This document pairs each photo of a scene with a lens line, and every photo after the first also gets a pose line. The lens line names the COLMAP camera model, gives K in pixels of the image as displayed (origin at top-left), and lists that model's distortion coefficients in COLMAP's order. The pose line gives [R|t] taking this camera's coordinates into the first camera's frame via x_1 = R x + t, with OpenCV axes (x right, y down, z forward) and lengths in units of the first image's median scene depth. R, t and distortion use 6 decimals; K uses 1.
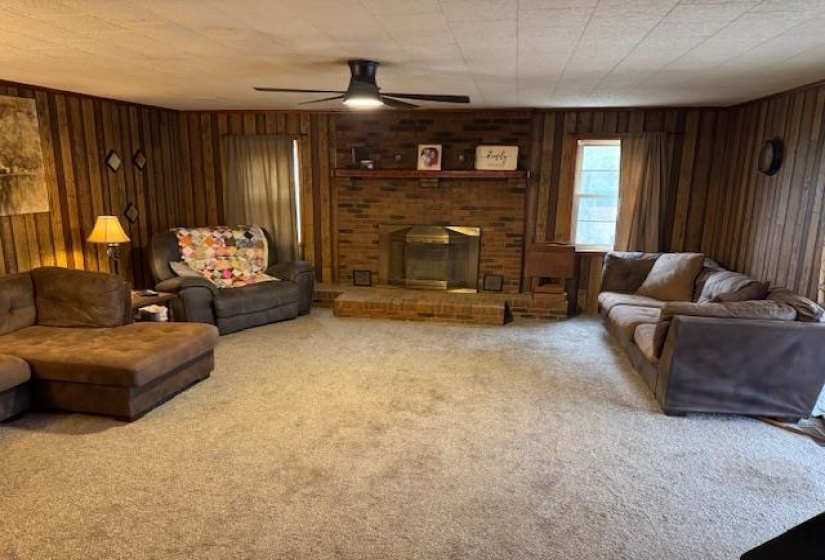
lens RADIAL K [[577.8, 0, 414.0], [0, 577.8, 284.0], [0, 0, 1]] dist [0.065775, -0.089623]
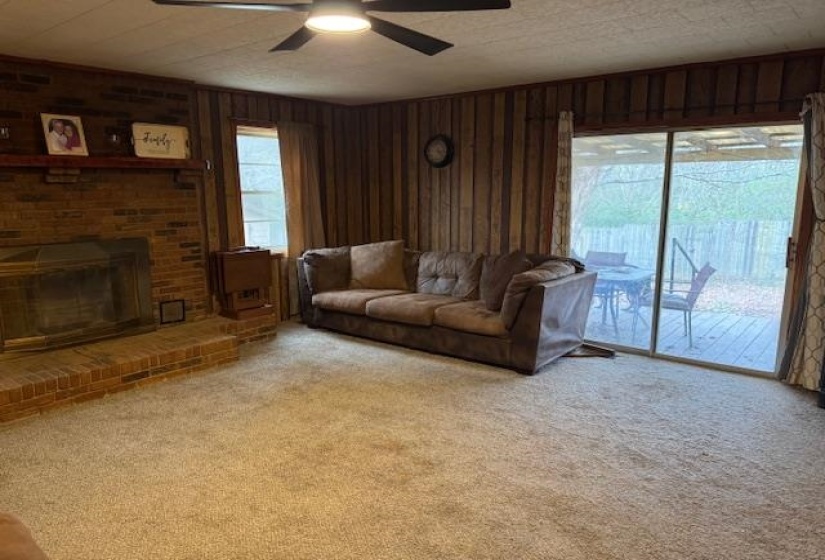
lens RADIAL K [[577.8, 0, 414.0], [0, 577.8, 284.0], [0, 0, 1]] dist [0.065775, -0.089623]
pose [[0.481672, -0.157002, 0.862173, -0.375044], [0.174281, 0.981331, 0.081335, -0.046930], [-0.858847, 0.111084, 0.500042, 0.388642]]
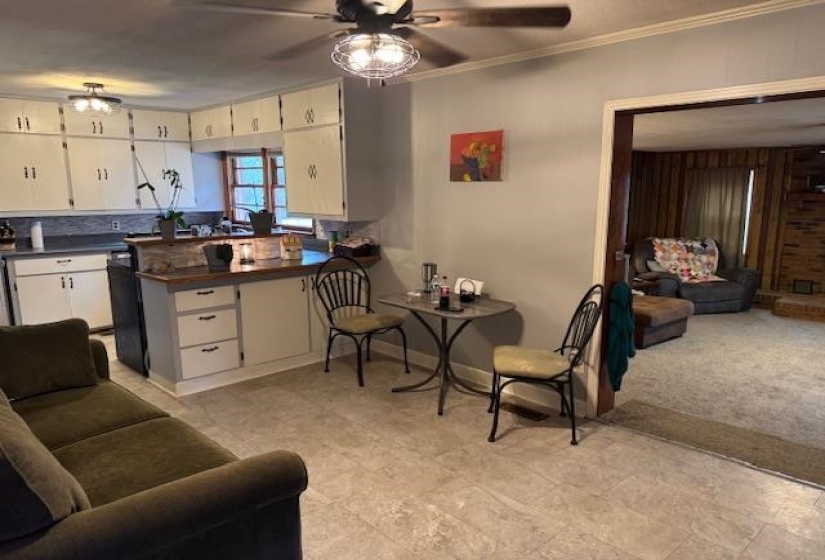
lens RADIAL K [[592.5, 0, 410.4], [0, 592.5, 296.1], [0, 0, 1]] dist [0.005817, 0.004606]
pose [[0.801977, 0.089588, -0.590599, -0.016764], [-0.100094, 0.994865, 0.014992, 0.074782], [0.588909, 0.047092, 0.806826, -0.450234]]
